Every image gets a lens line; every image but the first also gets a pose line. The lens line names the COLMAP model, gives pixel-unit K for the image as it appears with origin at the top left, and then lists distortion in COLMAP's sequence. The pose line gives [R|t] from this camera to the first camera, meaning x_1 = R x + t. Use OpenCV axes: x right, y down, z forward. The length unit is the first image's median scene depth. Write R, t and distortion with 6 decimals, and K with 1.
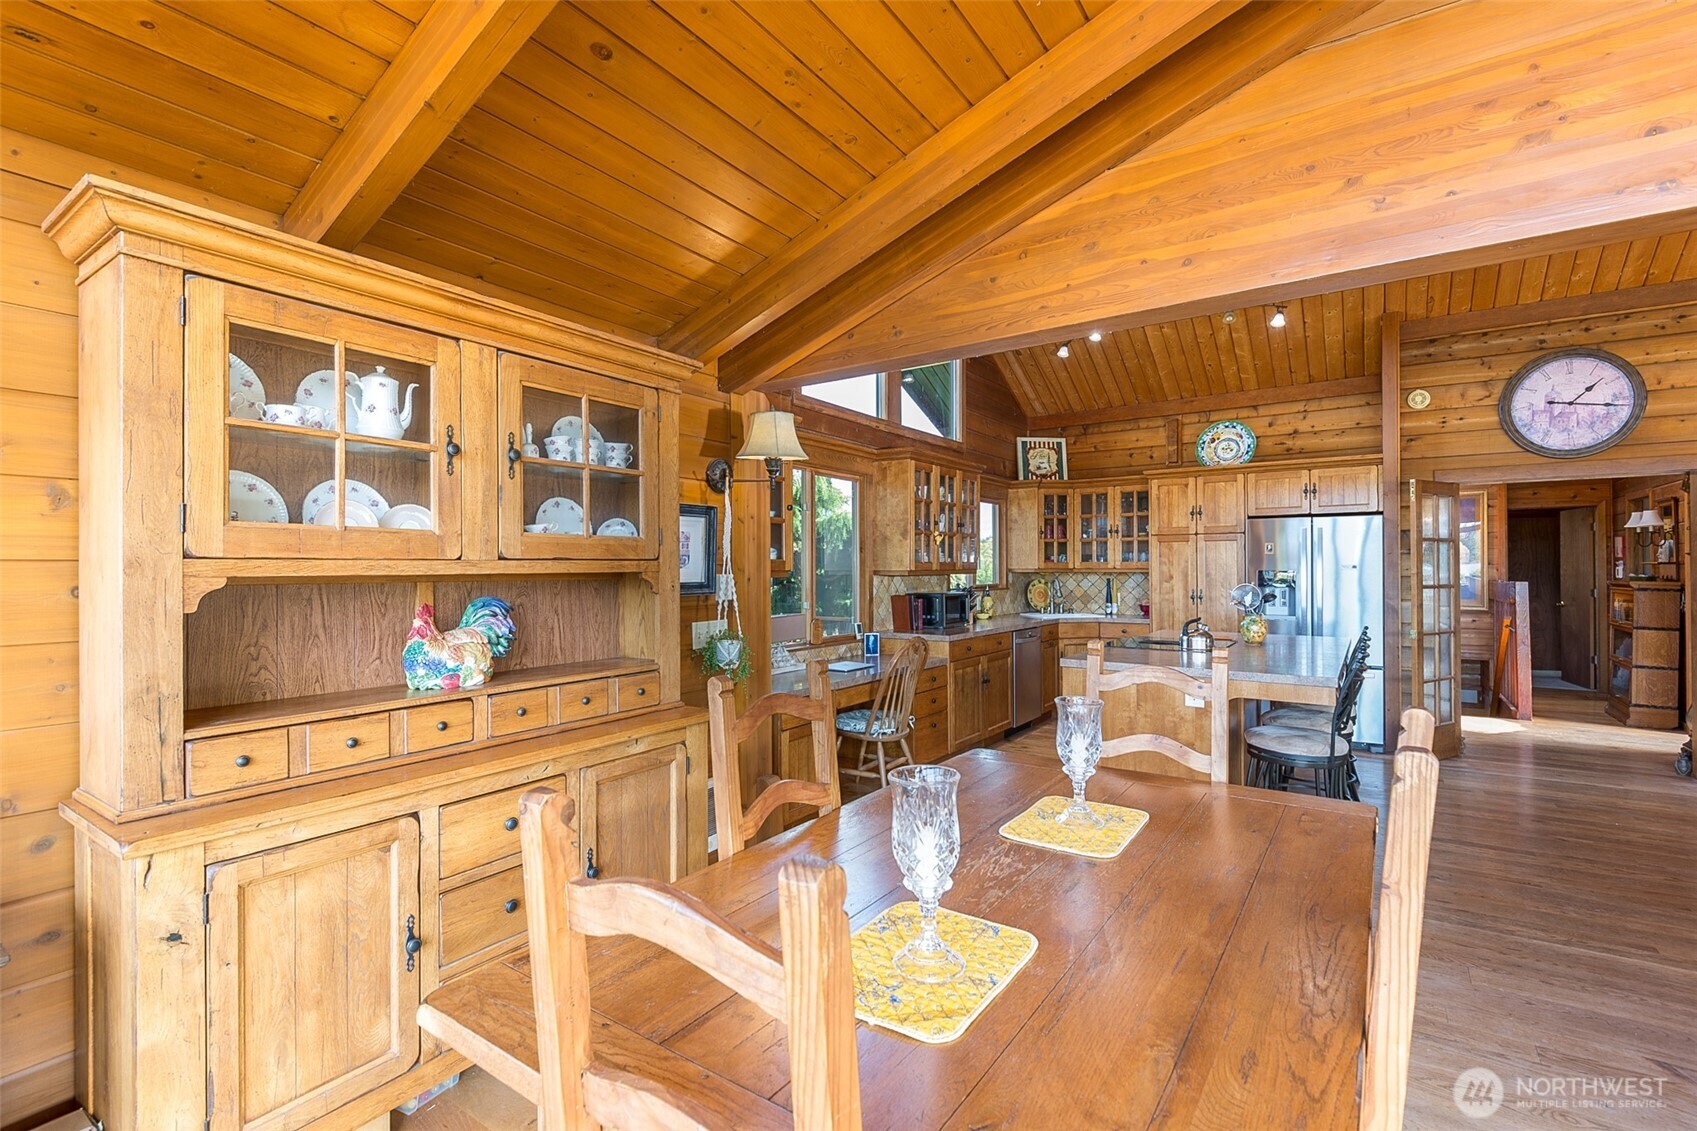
lens RADIAL K [[776.4, 0, 868.3], [0, 776.4, 567.1], [0, 0, 1]] dist [0.000595, -0.005129]
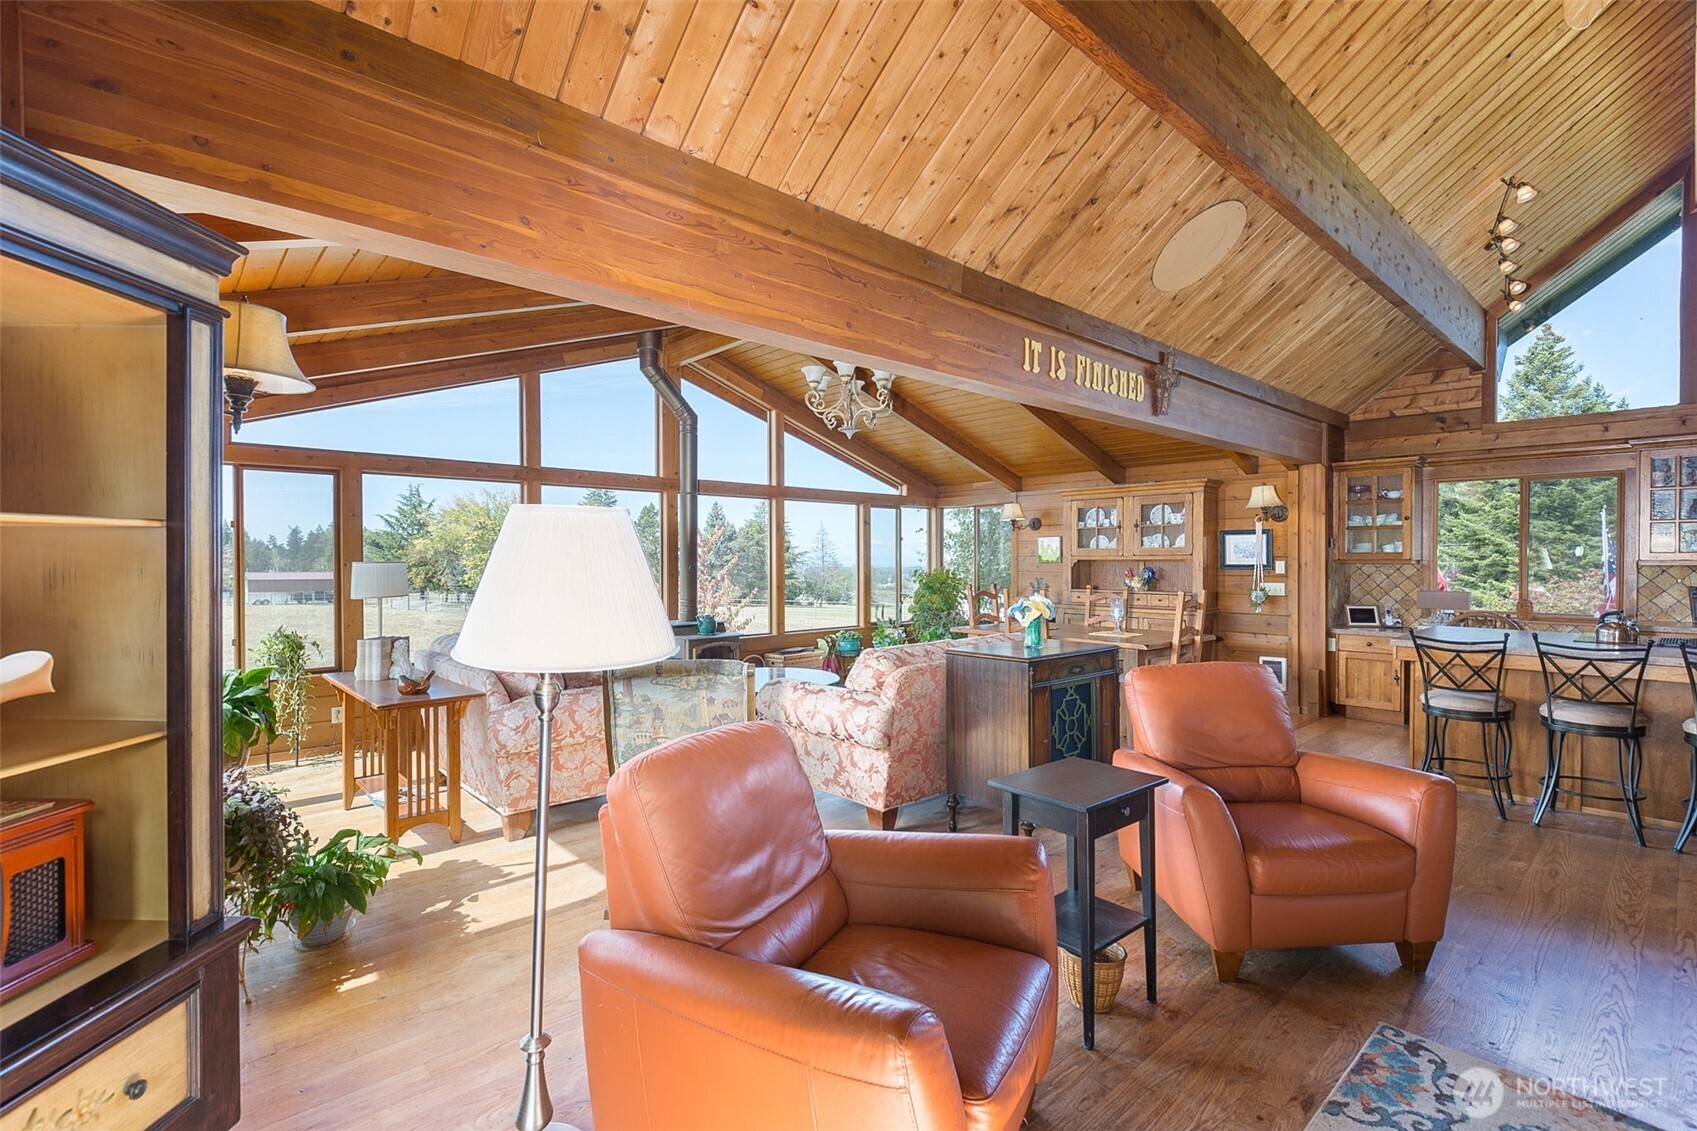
lens RADIAL K [[774.7, 0, 838.1], [0, 774.7, 567.3], [0, 0, 1]] dist [0.024983, -0.019745]
pose [[-0.256512, 0.019618, -0.966342, 1.083868], [0.003722, 0.999807, 0.019309, -0.008365], [0.966534, 0.001356, -0.256536, 0.213206]]
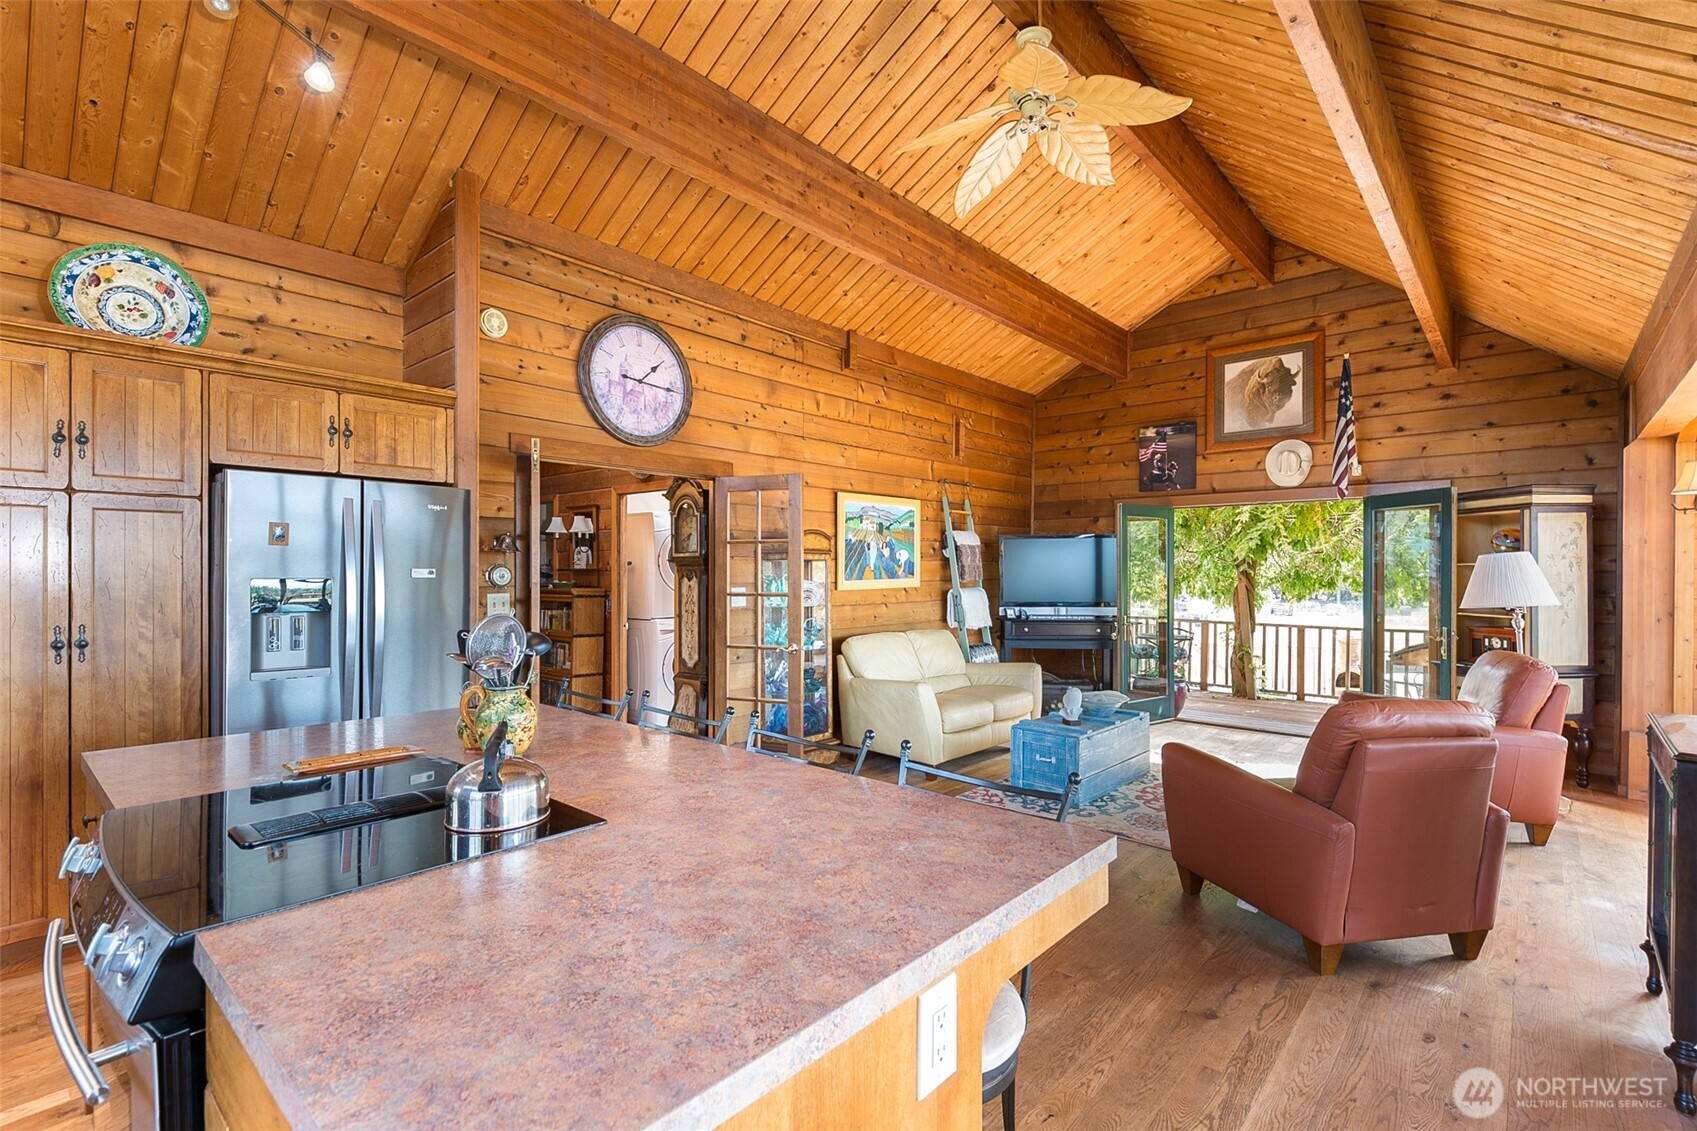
lens RADIAL K [[785.1, 0, 821.6], [0, 785.1, 575.0], [0, 0, 1]] dist [0.013516, -0.011667]
pose [[0.149502, 0.000139, 0.988761, 0.070908], [-0.006410, 0.999979, 0.000828, -0.000643], [-0.988741, -0.006462, 0.149499, 0.552003]]
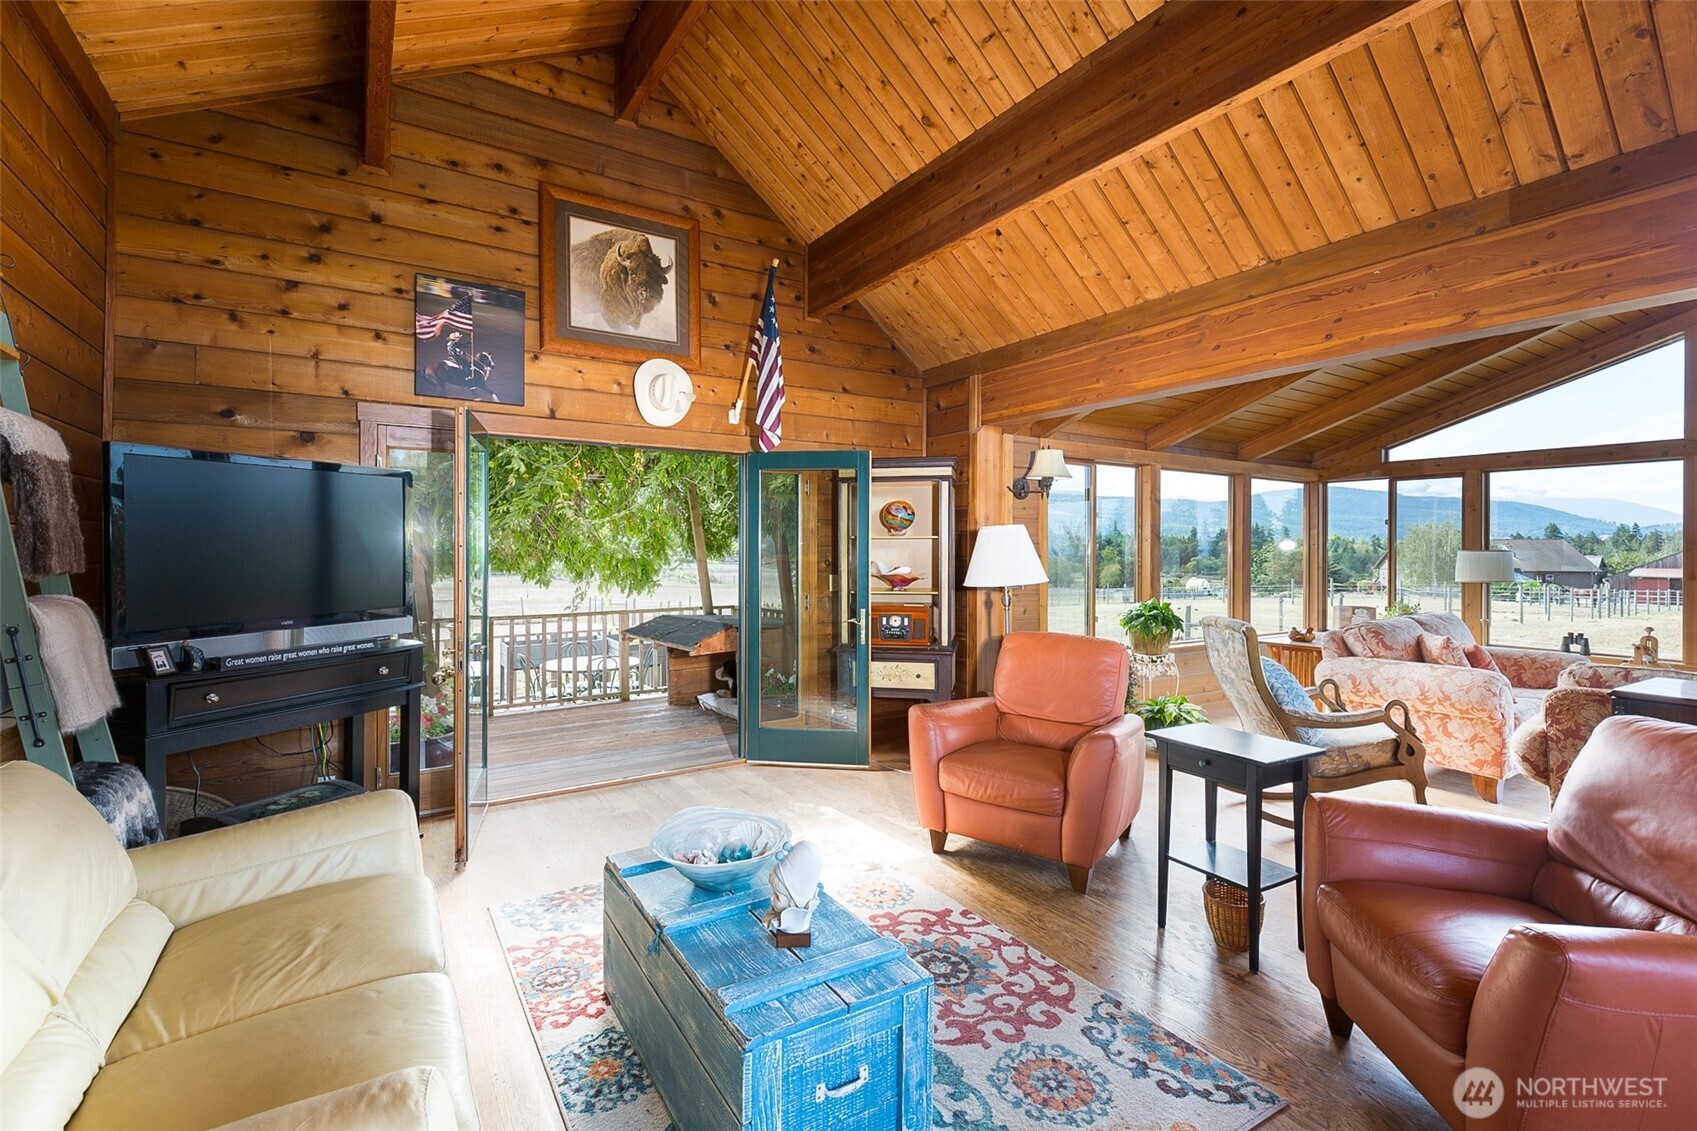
lens RADIAL K [[767.8, 0, 888.0], [0, 767.8, 549.9], [0, 0, 1]] dist [0.018886, -0.023365]
pose [[-0.922671, 0.000962, 0.385587, 0.733253], [-0.000553, 0.999993, -0.003818, -0.001450], [-0.385588, -0.003736, -0.922663, 0.680586]]
